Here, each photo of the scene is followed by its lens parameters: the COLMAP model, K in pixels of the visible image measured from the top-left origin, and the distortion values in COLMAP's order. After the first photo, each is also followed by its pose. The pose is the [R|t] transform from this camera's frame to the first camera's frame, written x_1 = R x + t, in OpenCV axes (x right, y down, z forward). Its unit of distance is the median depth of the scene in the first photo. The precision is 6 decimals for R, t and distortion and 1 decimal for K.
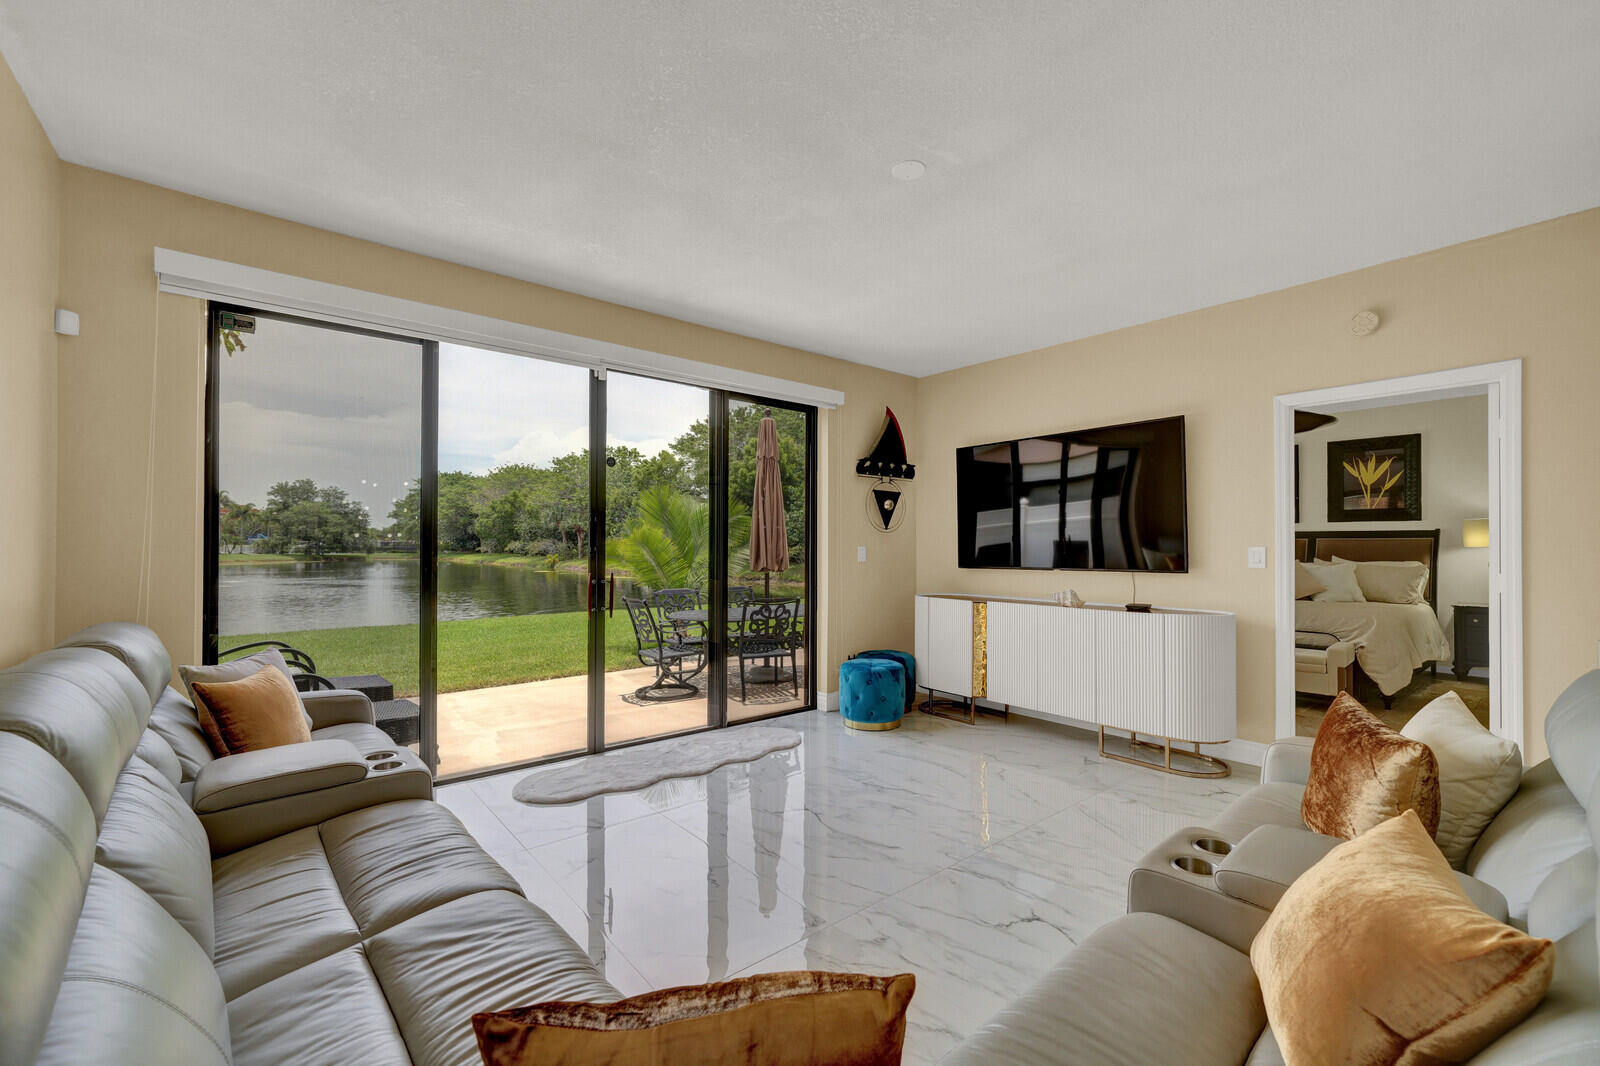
lens RADIAL K [[655.0, 0, 793.2], [0, 655.0, 544.0], [0, 0, 1]] dist [-0.000007, 0.000238]
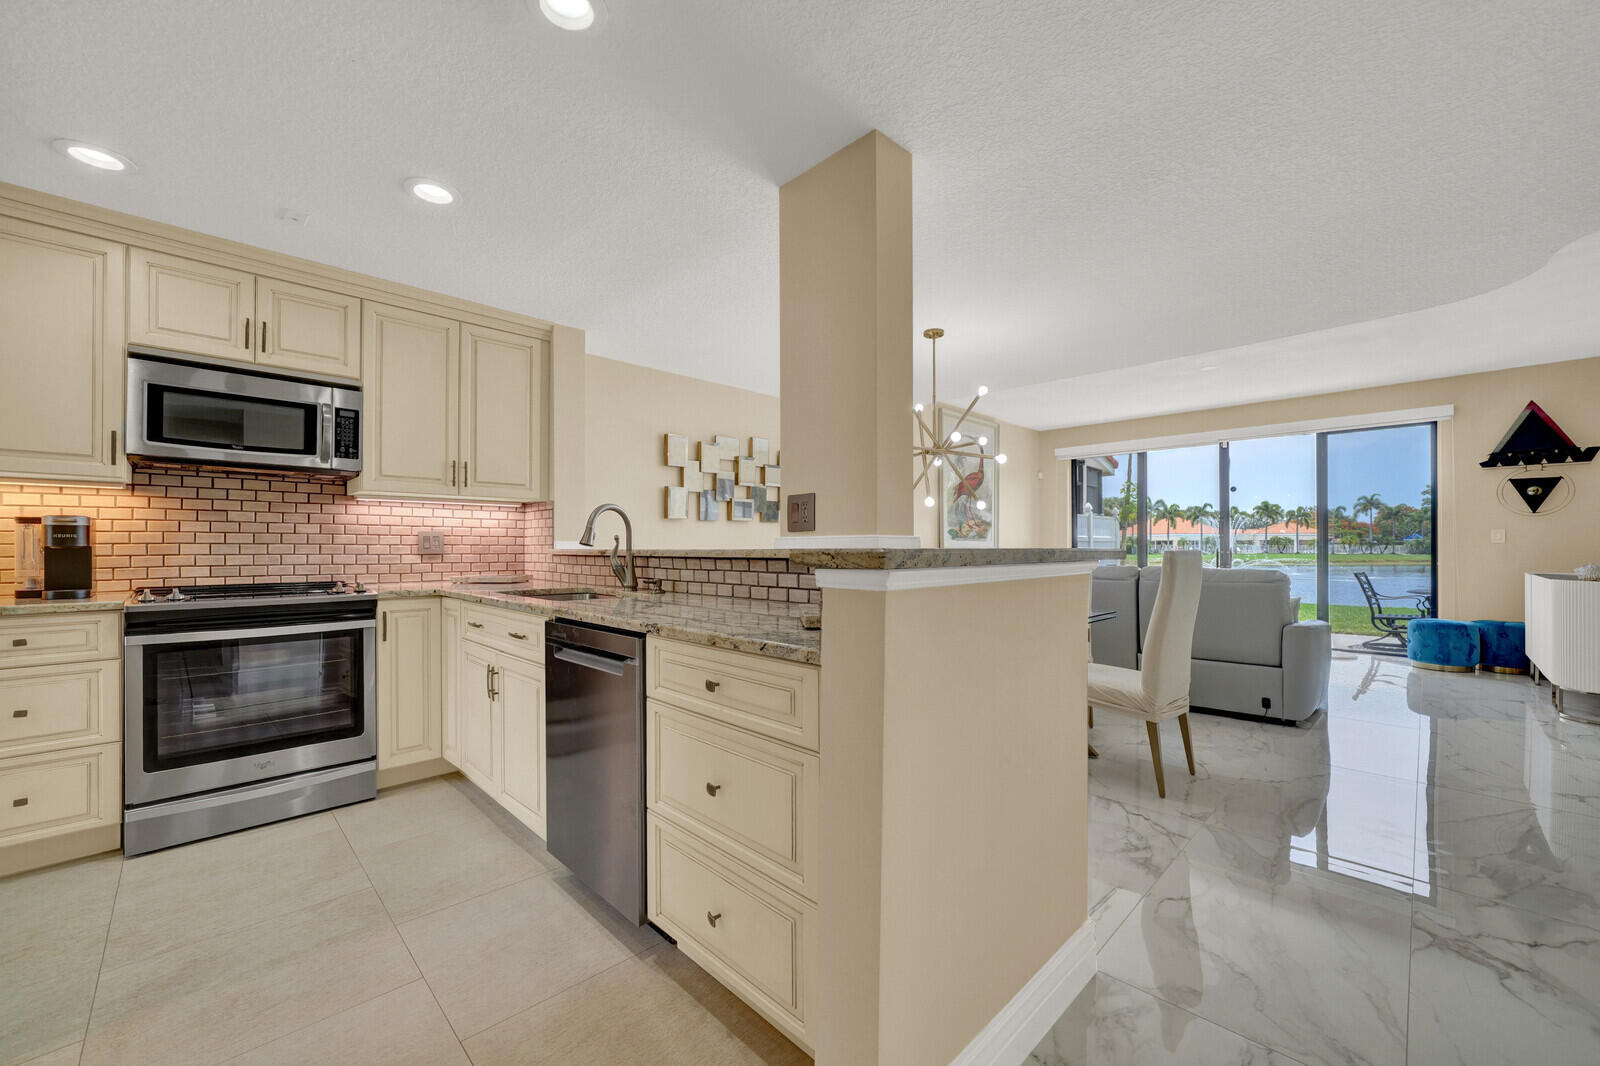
lens RADIAL K [[632.1, 0, 793.8], [0, 632.1, 541.4], [0, 0, 1]] dist [-0.007581, 0.000165]
pose [[0.082179, -0.012129, -0.996544, 1.071896], [0.005276, 0.999917, -0.011735, 0.029414], [0.996604, -0.004293, 0.082236, -0.310270]]
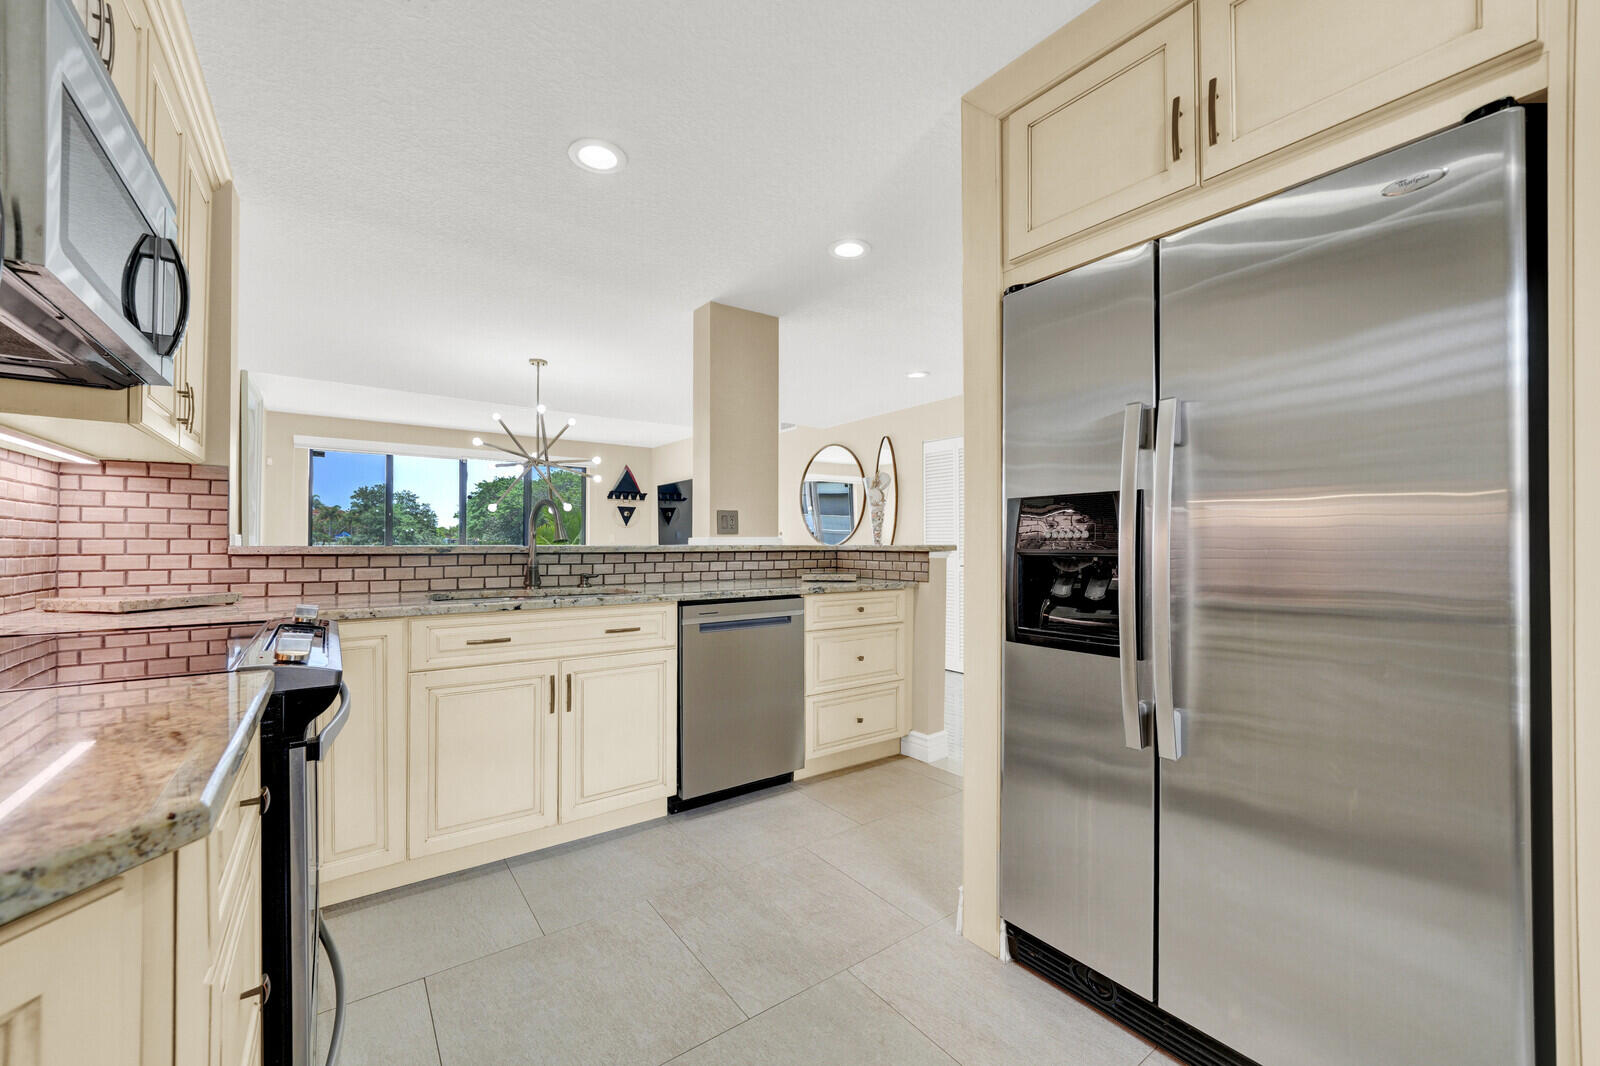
lens RADIAL K [[632.1, 0, 793.8], [0, 632.1, 541.4], [0, 0, 1]] dist [-0.007581, 0.000165]
pose [[0.997889, -0.000853, -0.064934, 0.776854], [0.000828, 1.000000, -0.000414, 0.025960], [0.064934, 0.000359, 0.997889, -0.893152]]
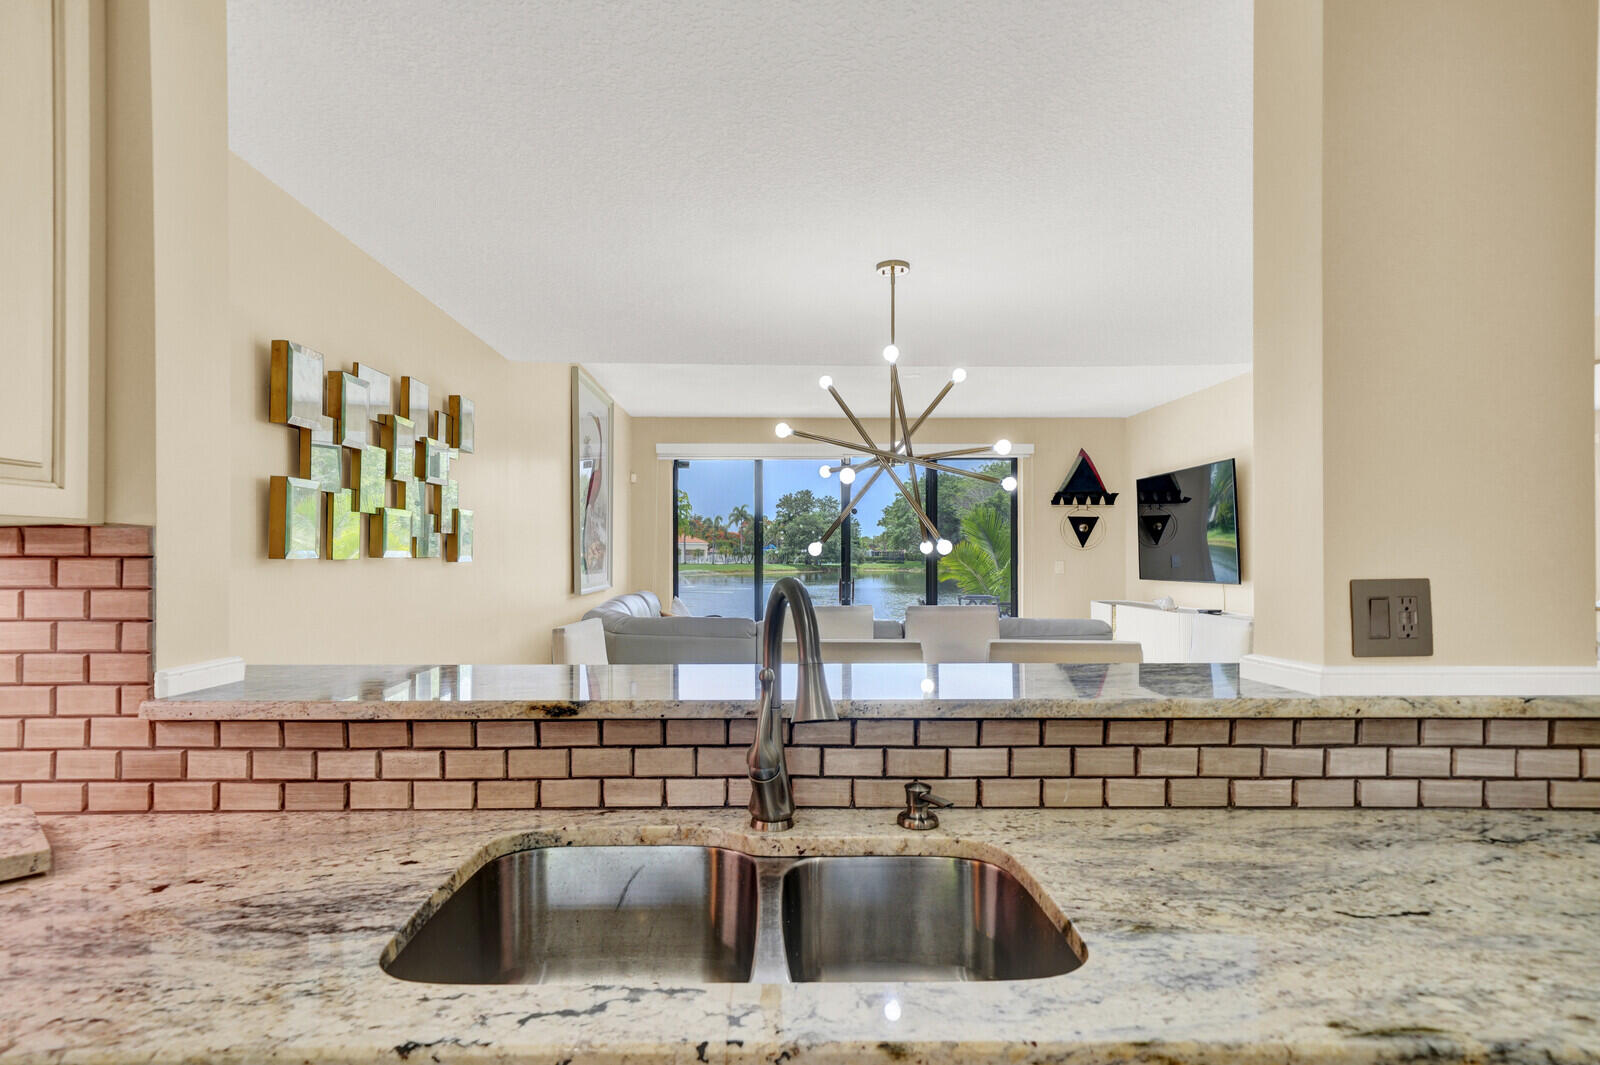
lens RADIAL K [[836.2, 0, 774.8], [0, 836.2, 542.5], [0, 0, 1]] dist [0.015696, 0.000551]
pose [[0.774774, -0.012973, -0.632105, 0.688289], [0.005485, 0.999890, -0.013798, -0.013516], [0.632214, 0.007224, 0.774760, -0.588688]]
